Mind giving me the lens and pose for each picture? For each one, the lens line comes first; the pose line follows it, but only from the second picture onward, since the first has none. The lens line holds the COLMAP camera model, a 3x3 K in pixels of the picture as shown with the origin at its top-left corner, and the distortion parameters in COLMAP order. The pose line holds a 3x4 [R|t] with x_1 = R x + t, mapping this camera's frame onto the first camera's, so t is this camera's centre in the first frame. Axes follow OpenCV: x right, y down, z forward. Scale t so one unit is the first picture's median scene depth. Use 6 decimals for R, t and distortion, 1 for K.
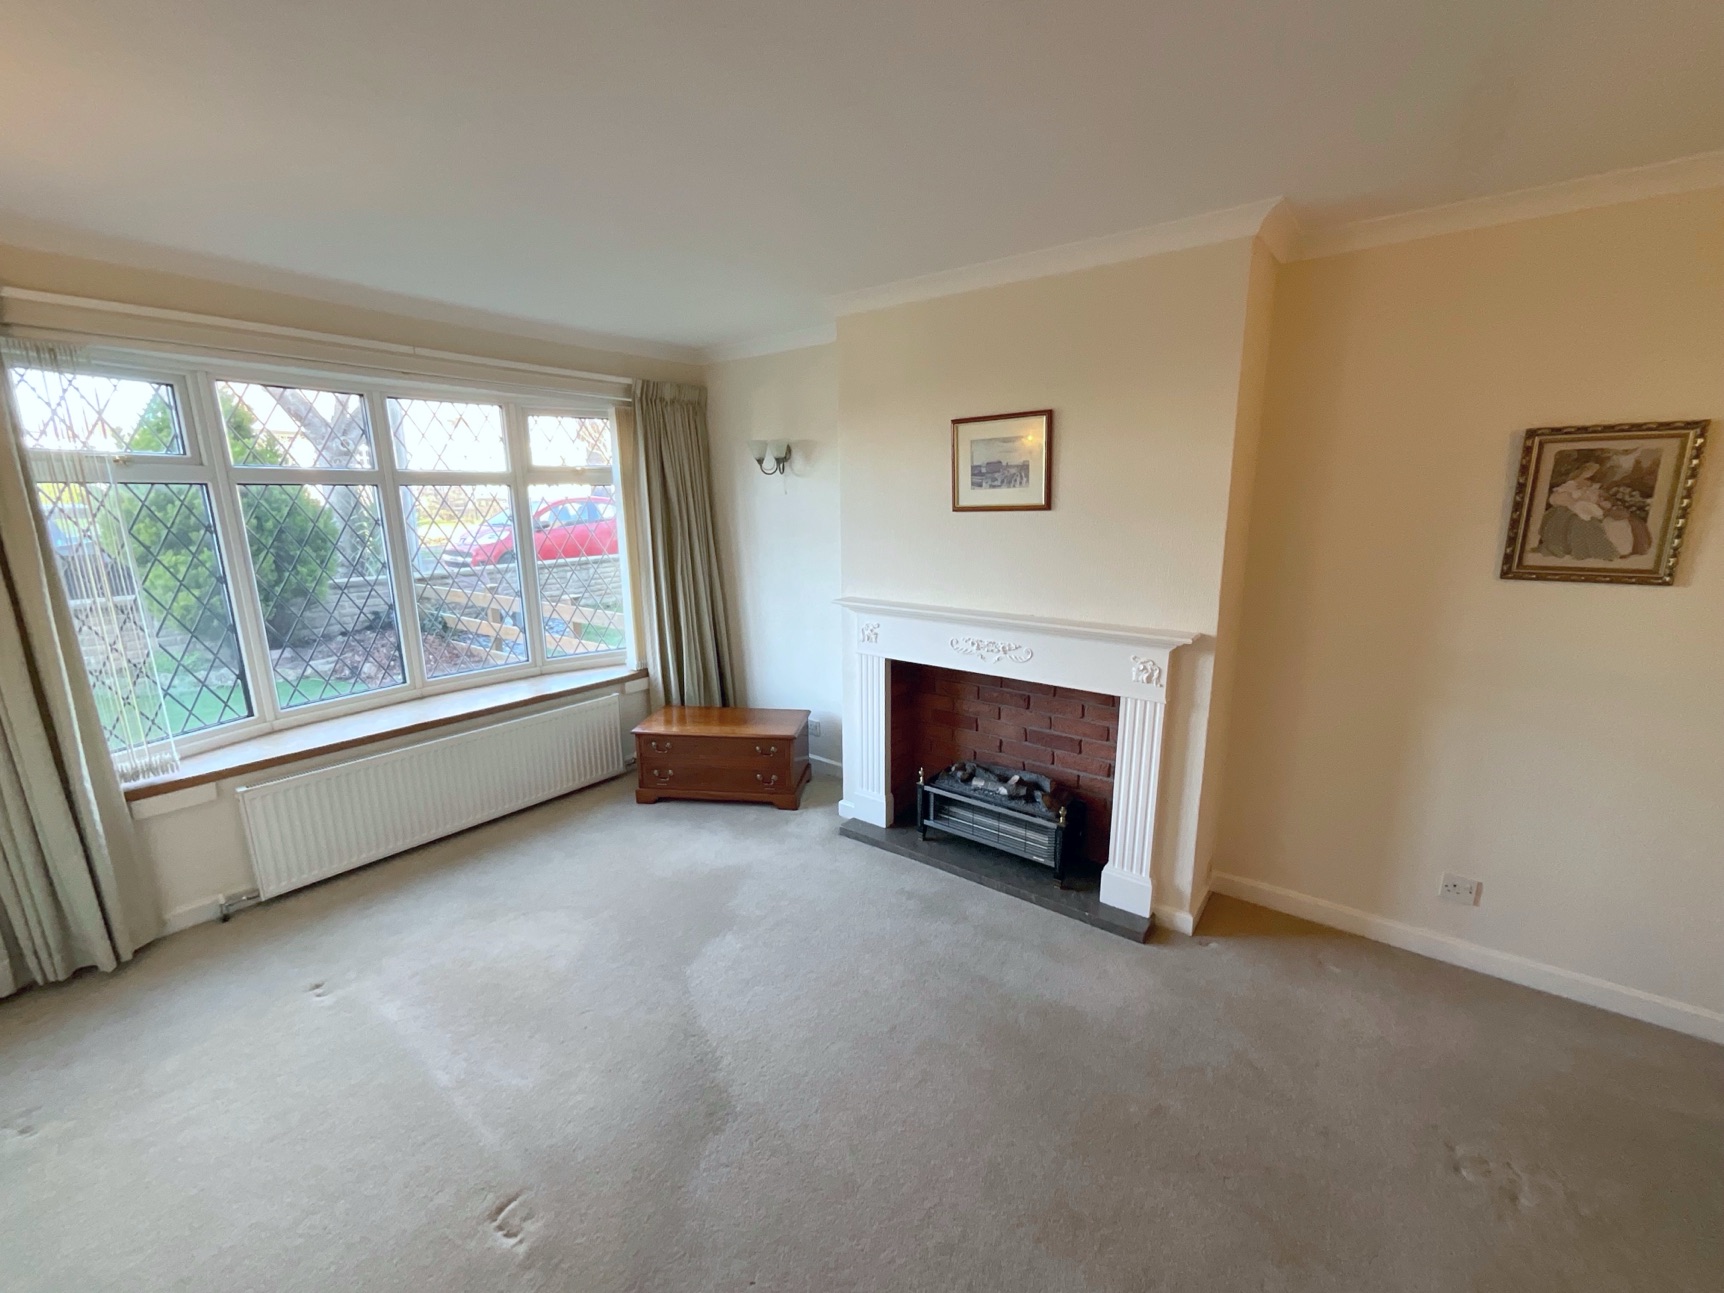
lens RADIAL K [[698.5, 0, 857.6], [0, 698.5, 648.0], [0, 0, 1]] dist [-0.005834, 0.001828]
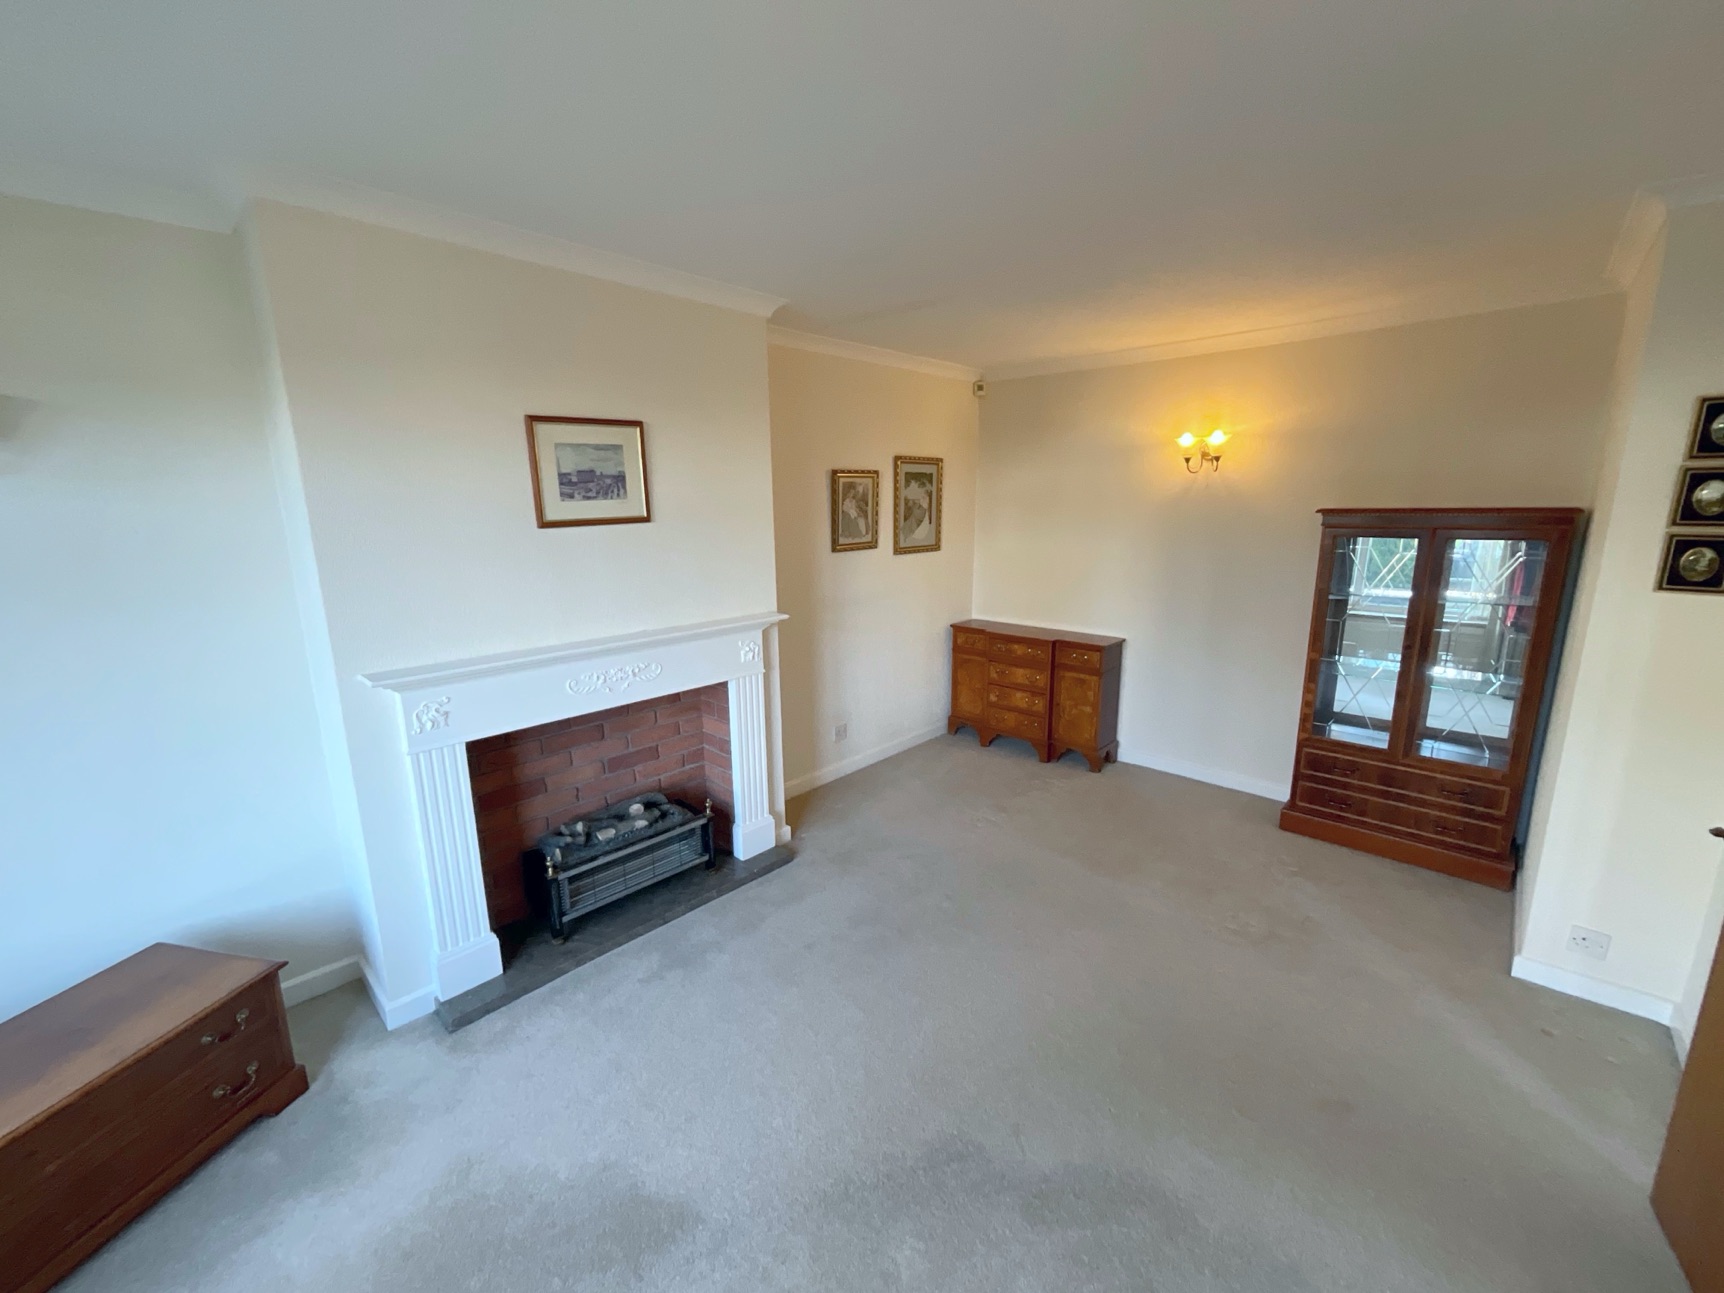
lens RADIAL K [[698.5, 0, 863.8], [0, 698.5, 651.5], [0, 0, 1]] dist [-0.005834, 0.001828]
pose [[0.091527, -0.200525, 0.975404, -0.674347], [0.226206, 0.958095, 0.175740, -0.120514], [-0.969770, 0.204557, 0.133051, 0.580133]]
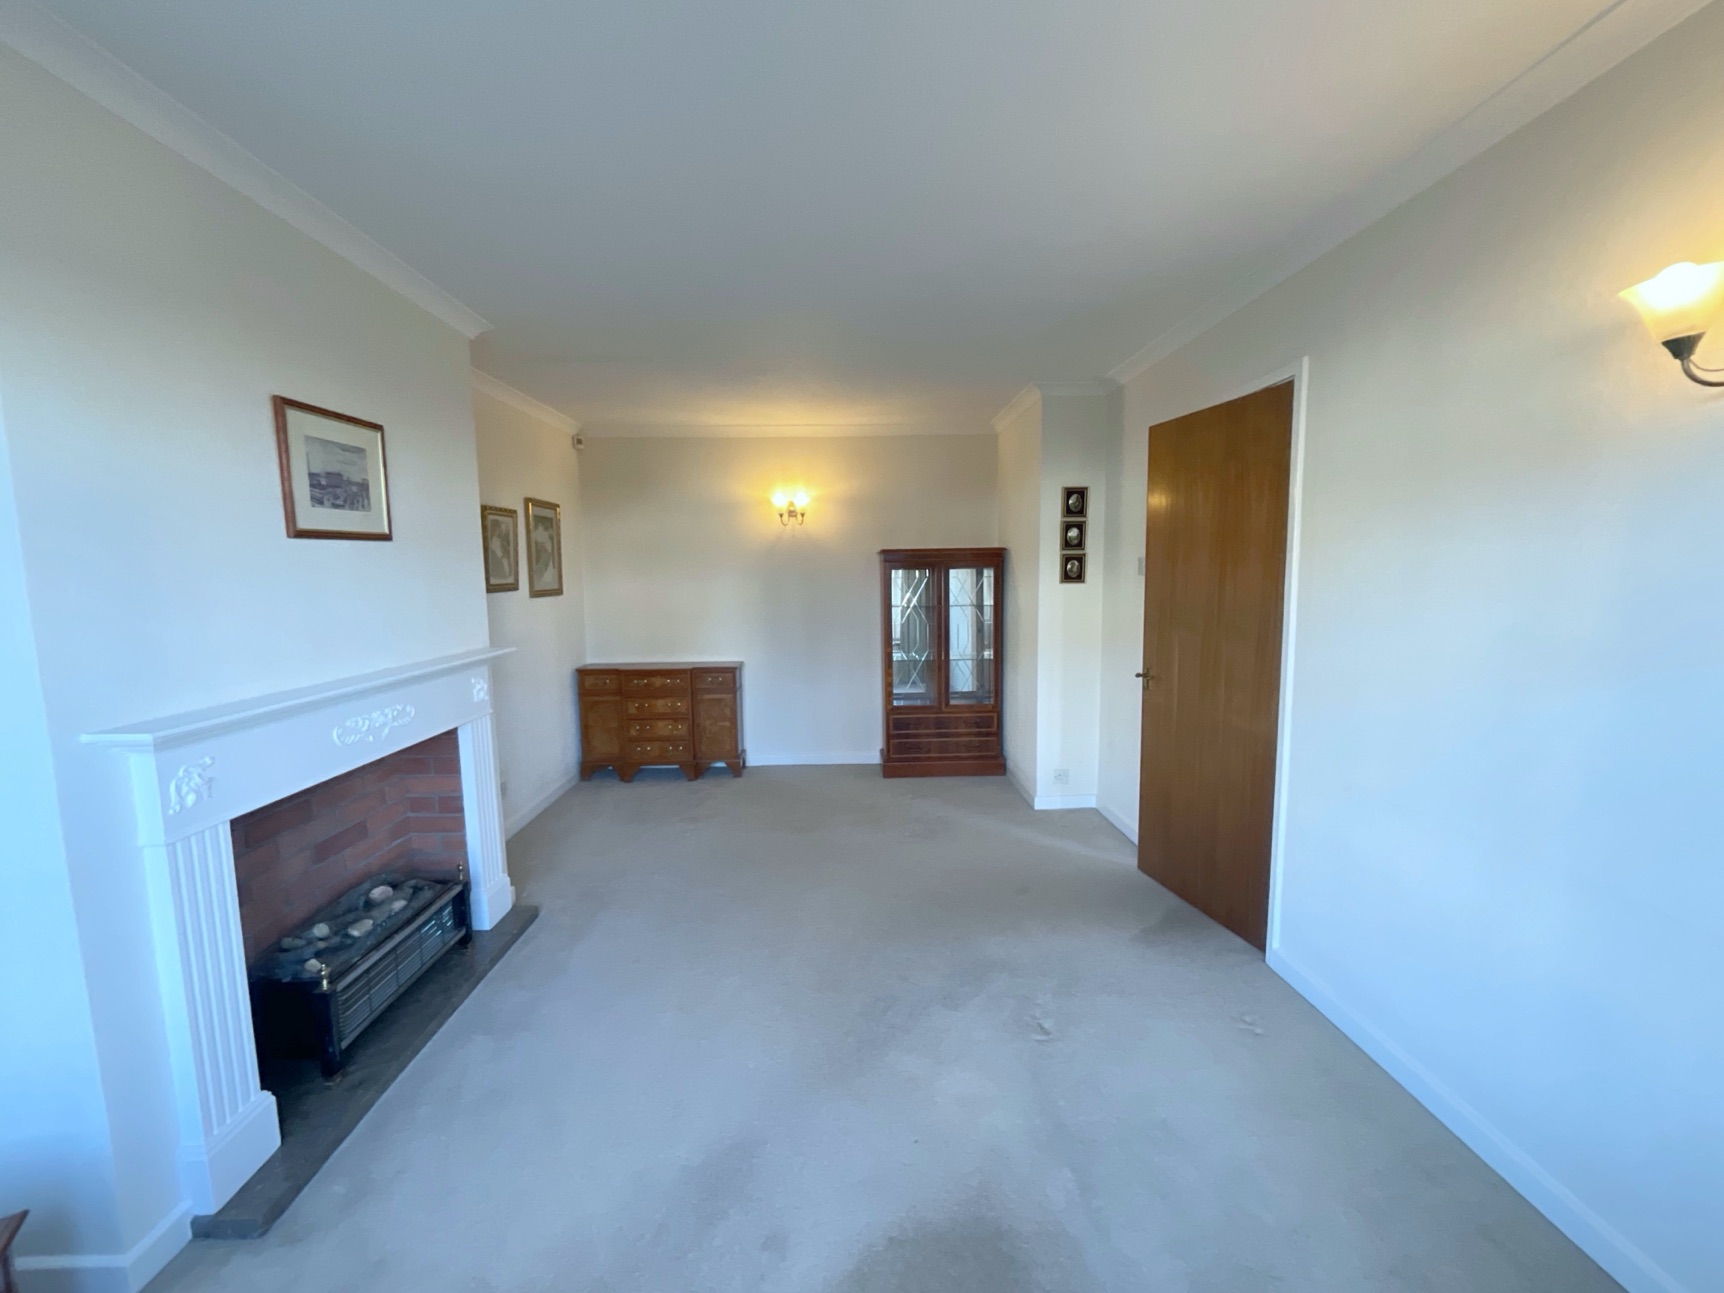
lens RADIAL K [[698.5, 0, 873.4], [0, 698.5, 650.1], [0, 0, 1]] dist [-0.005834, 0.001828]
pose [[-0.644248, -0.068122, 0.761777, -0.735392], [0.188066, 0.951333, 0.244125, -0.159169], [-0.741334, 0.300541, -0.600083, 1.062494]]
